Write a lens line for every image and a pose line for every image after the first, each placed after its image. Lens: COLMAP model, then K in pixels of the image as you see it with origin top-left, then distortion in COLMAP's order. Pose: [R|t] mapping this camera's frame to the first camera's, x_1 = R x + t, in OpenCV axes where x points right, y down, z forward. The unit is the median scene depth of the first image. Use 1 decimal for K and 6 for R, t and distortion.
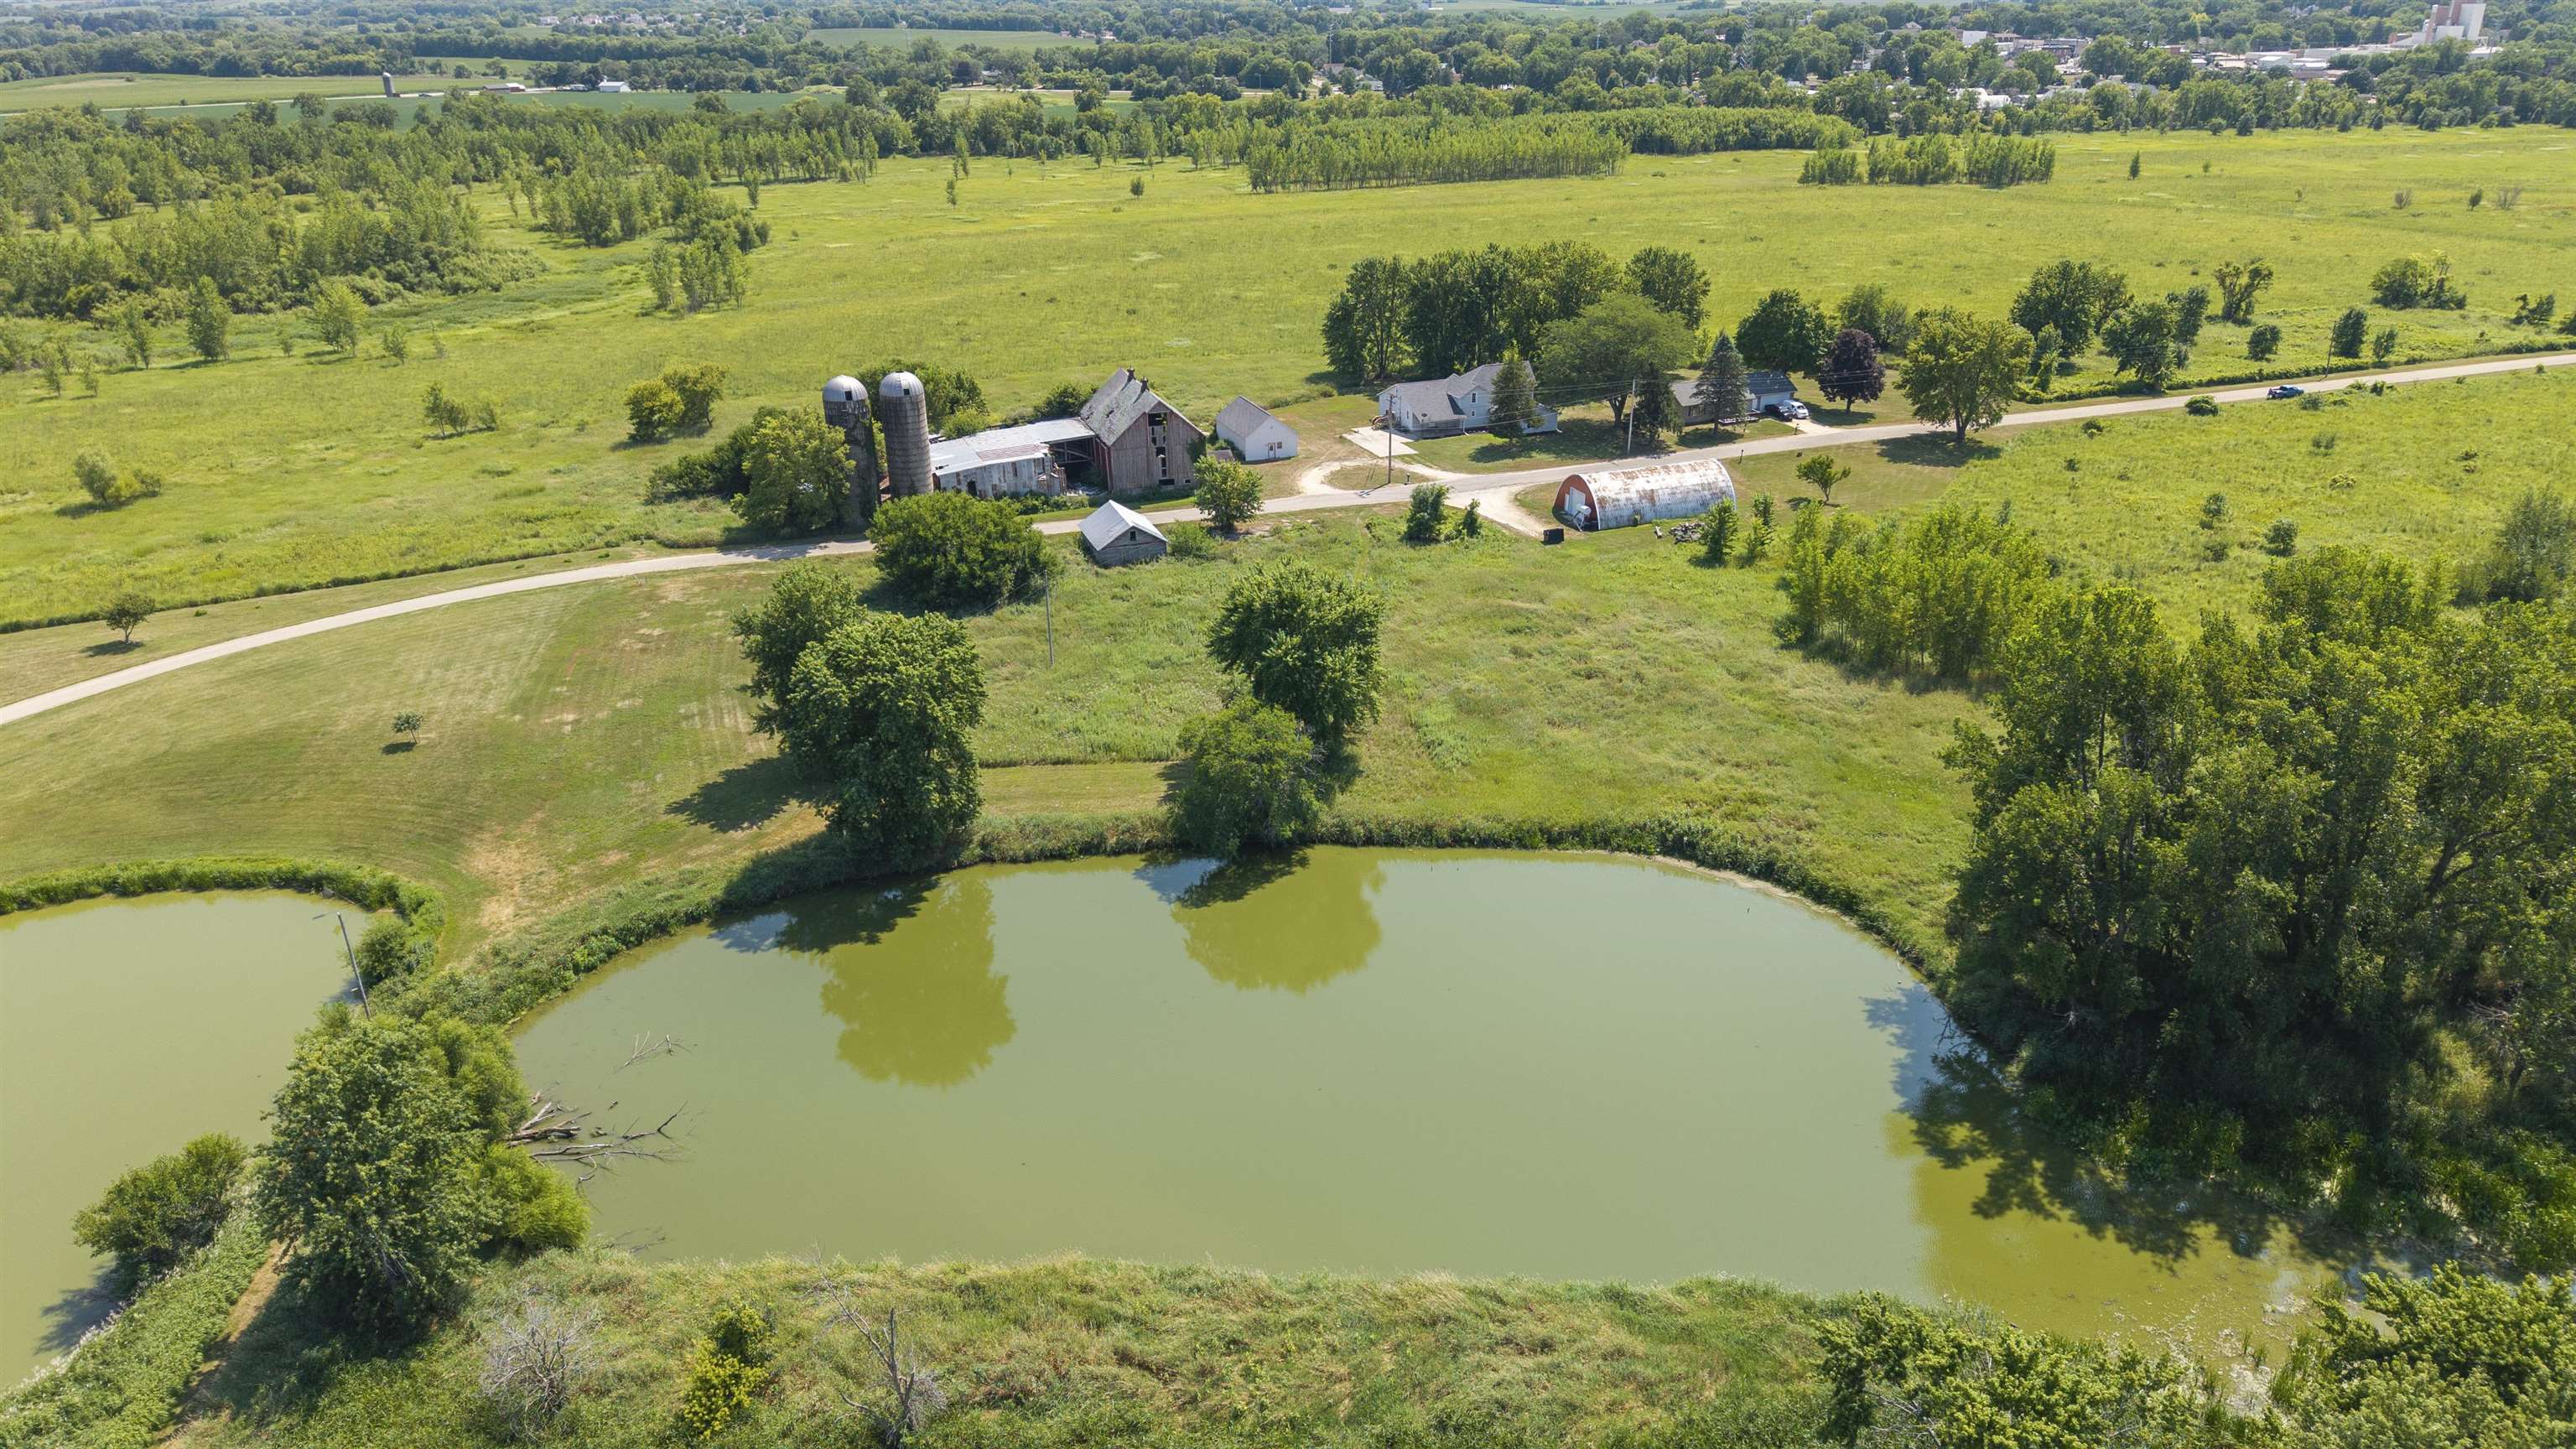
lens RADIAL K [[1720.2, 0, 1290.4], [0, 1720.2, 729.6], [0, 0, 1]] dist [0.032498, -0.030030]
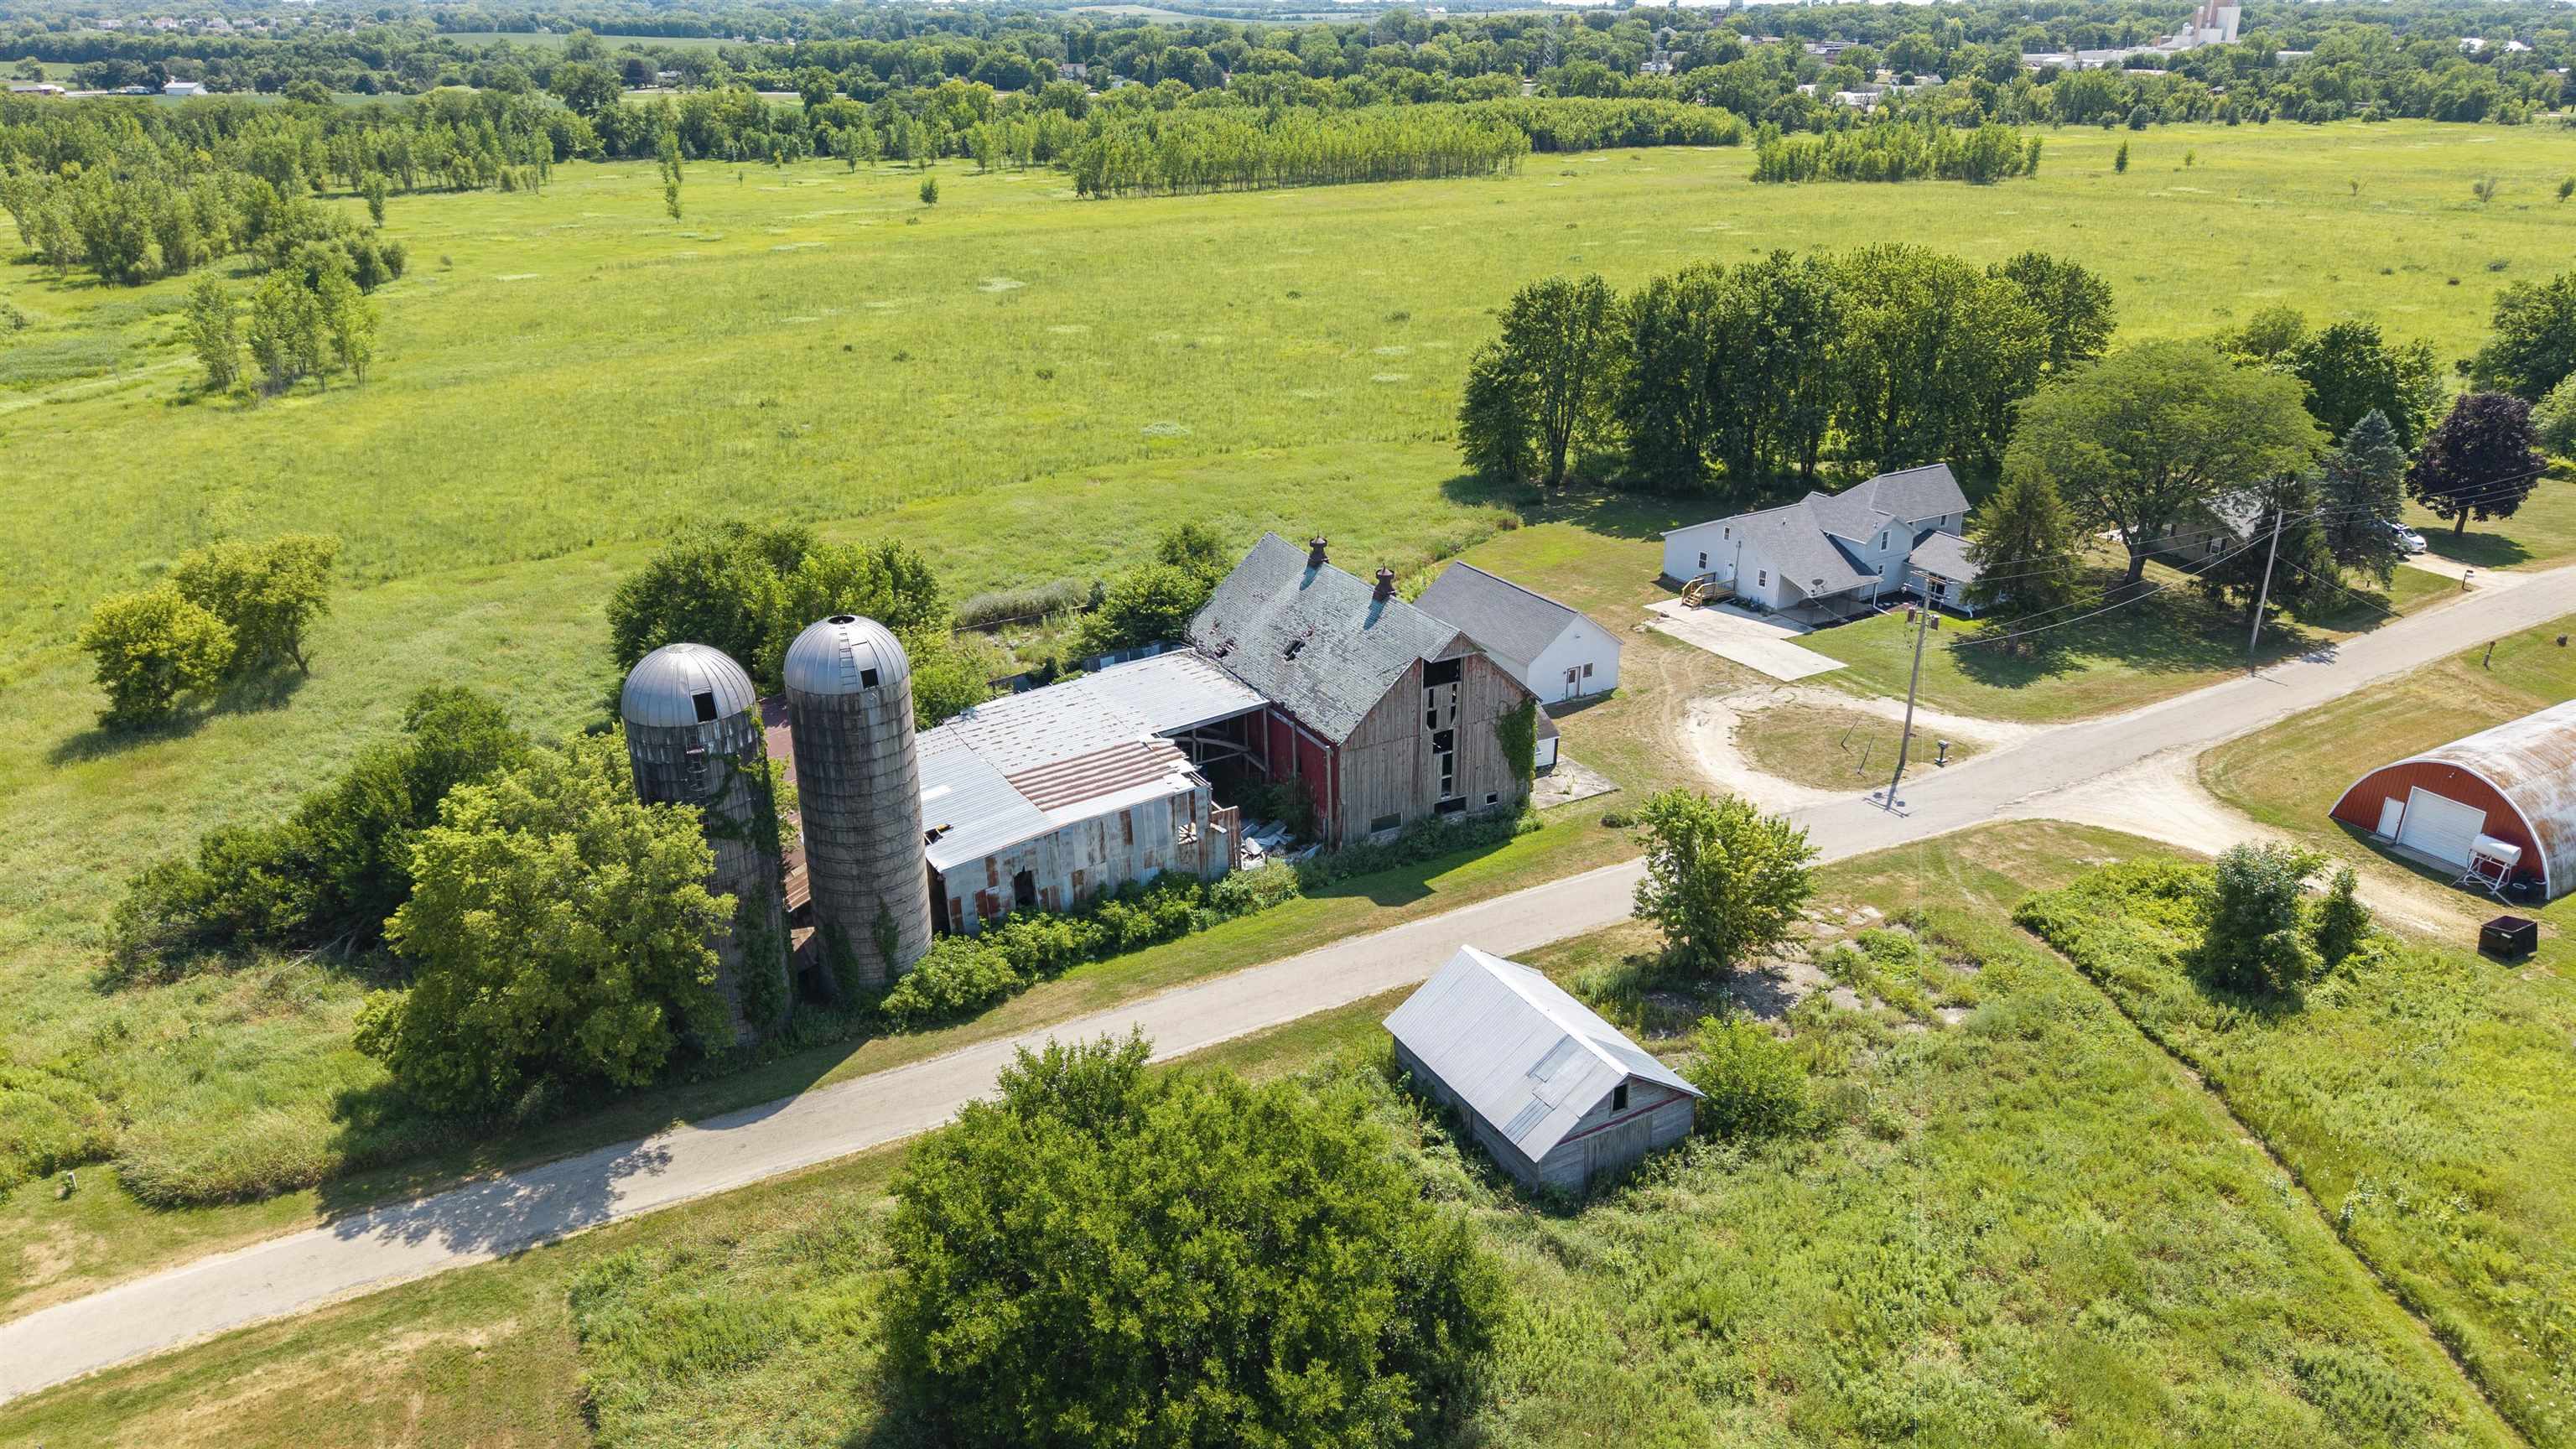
lens RADIAL K [[1720.2, 0, 1290.4], [0, 1720.2, 729.6], [0, 0, 1]] dist [0.032498, -0.030030]
pose [[0.983776, -0.062097, 0.168310, -0.088343], [0.064181, 0.997914, -0.006964, -0.079202], [-0.167527, 0.017654, 0.985709, 0.284052]]
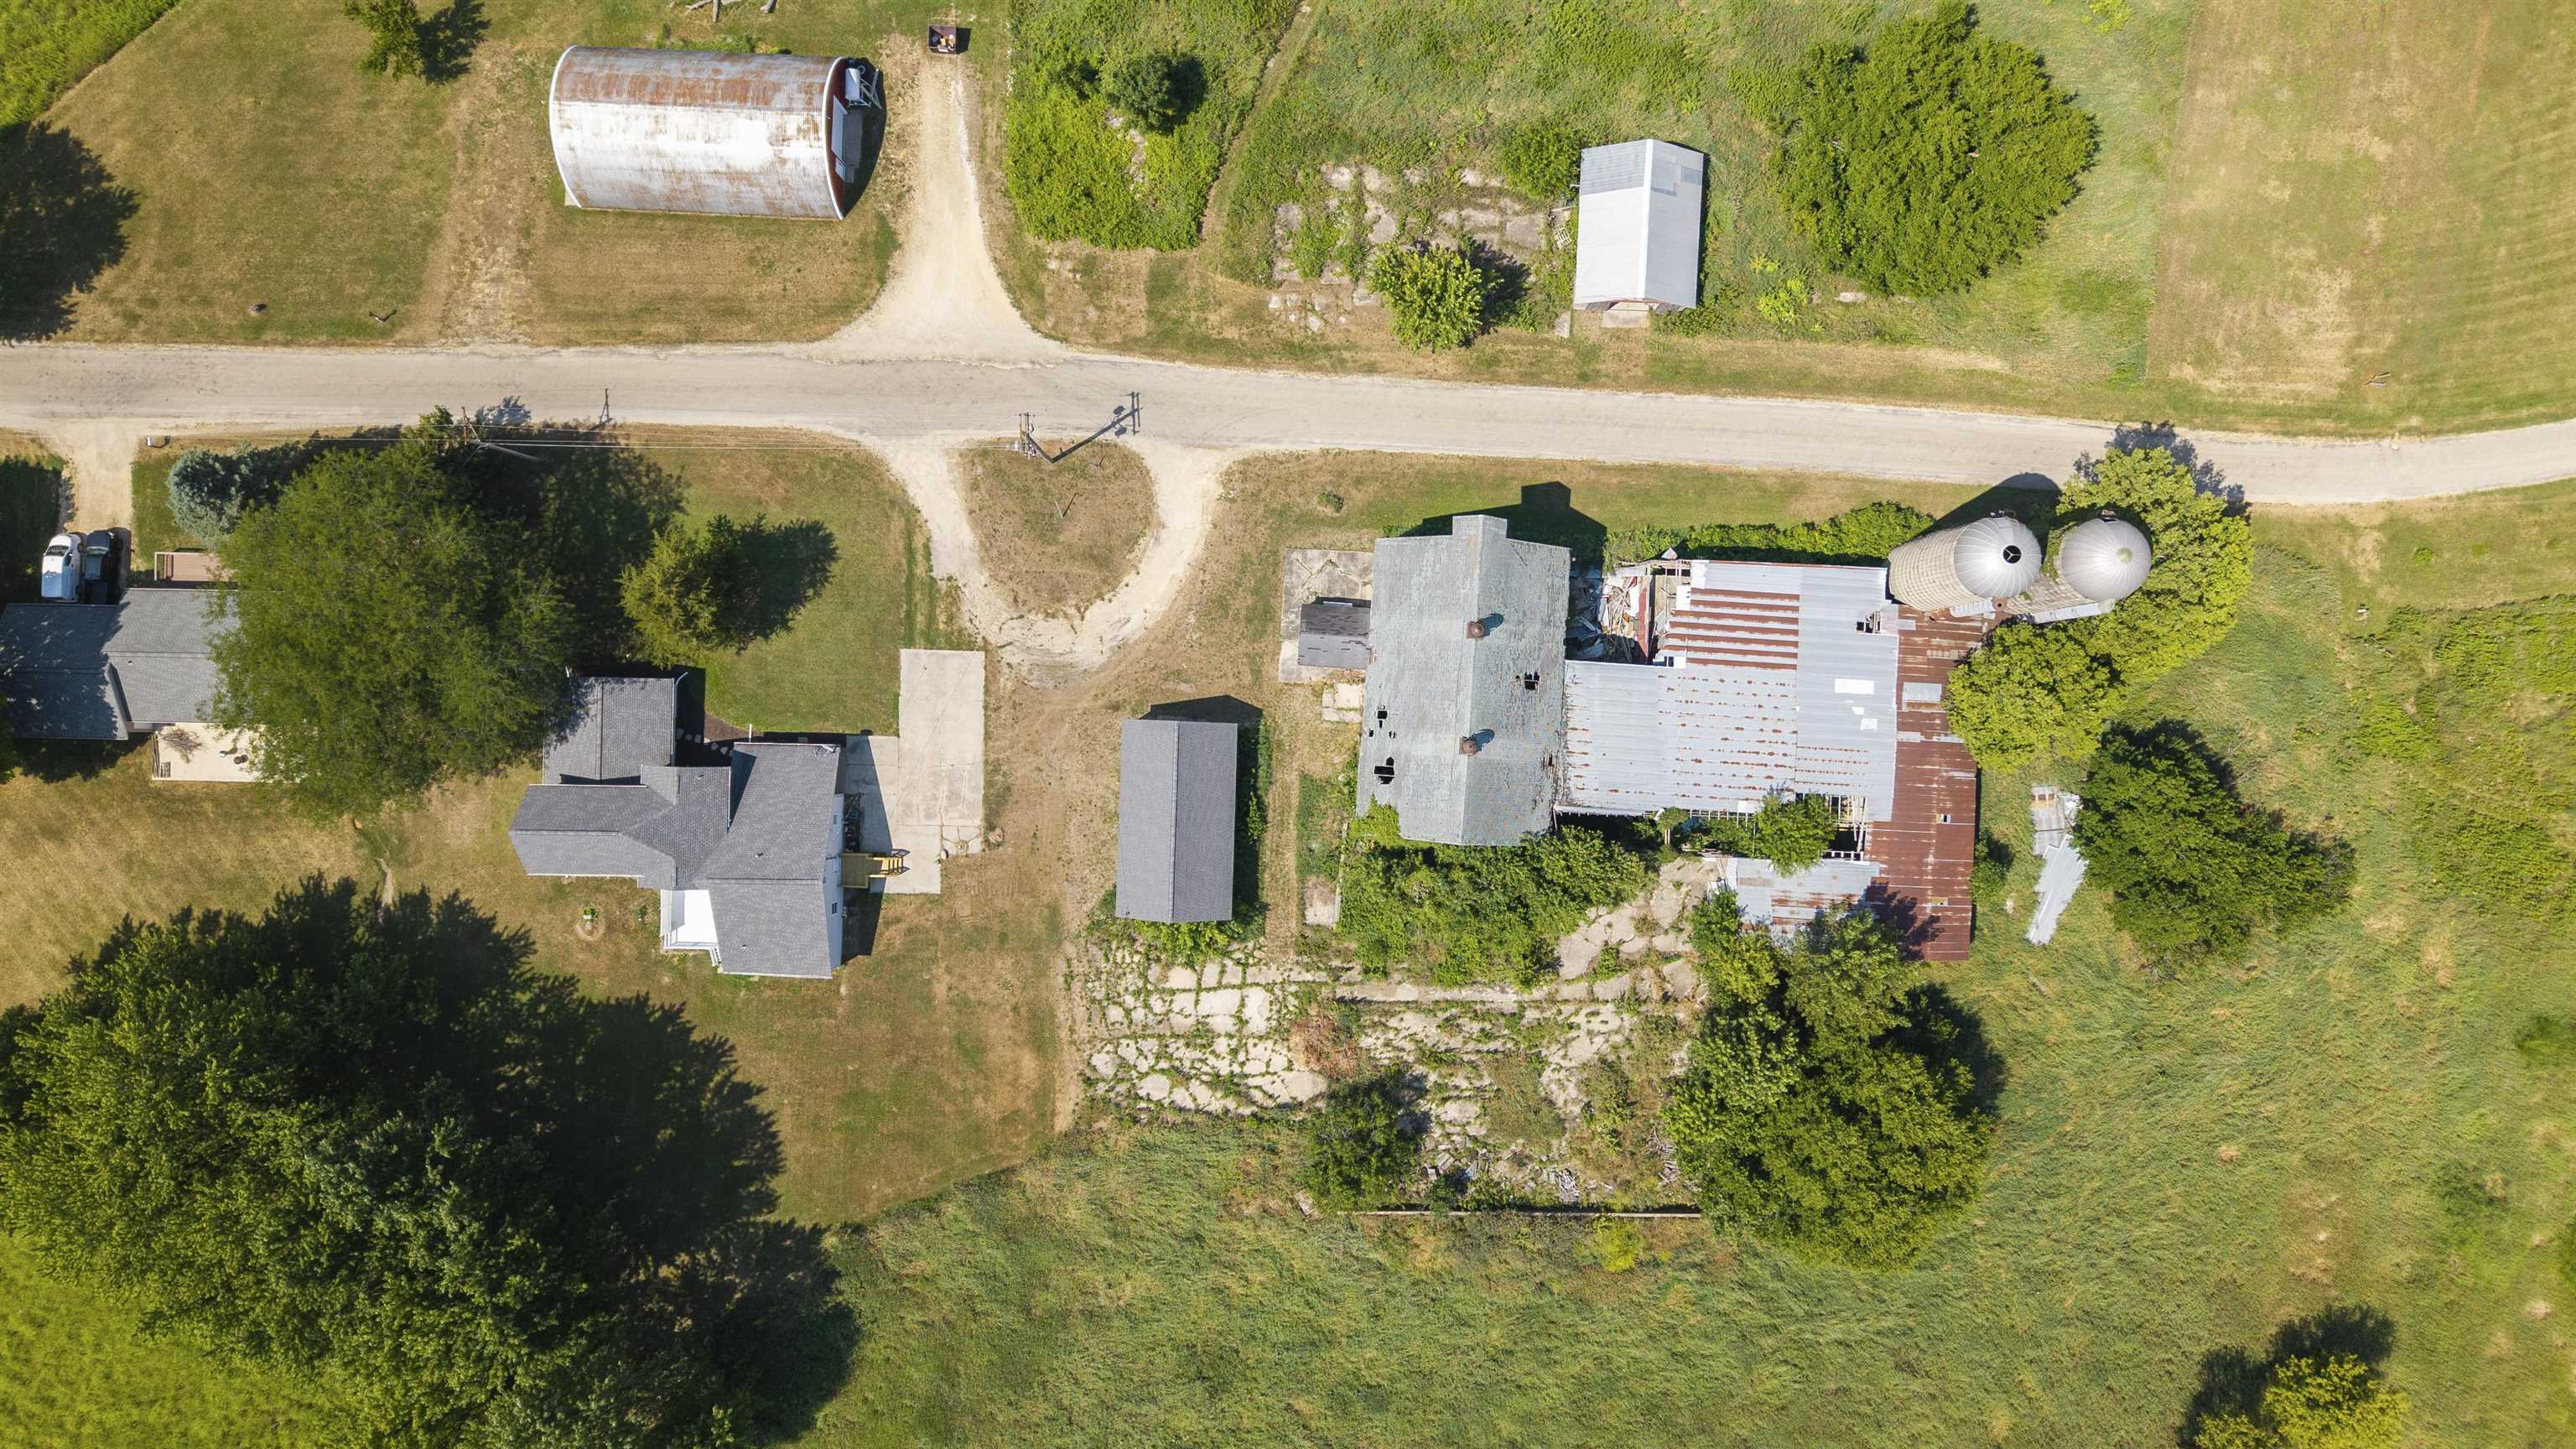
lens RADIAL K [[1720.2, 0, 1290.4], [0, 1720.2, 729.6], [0, 0, 1]] dist [0.032498, -0.030030]
pose [[-0.925946, -0.377278, 0.016909, -0.026230], [0.170493, -0.377648, 0.910118, -0.326575], [-0.336982, 0.845602, 0.414005, 0.405917]]
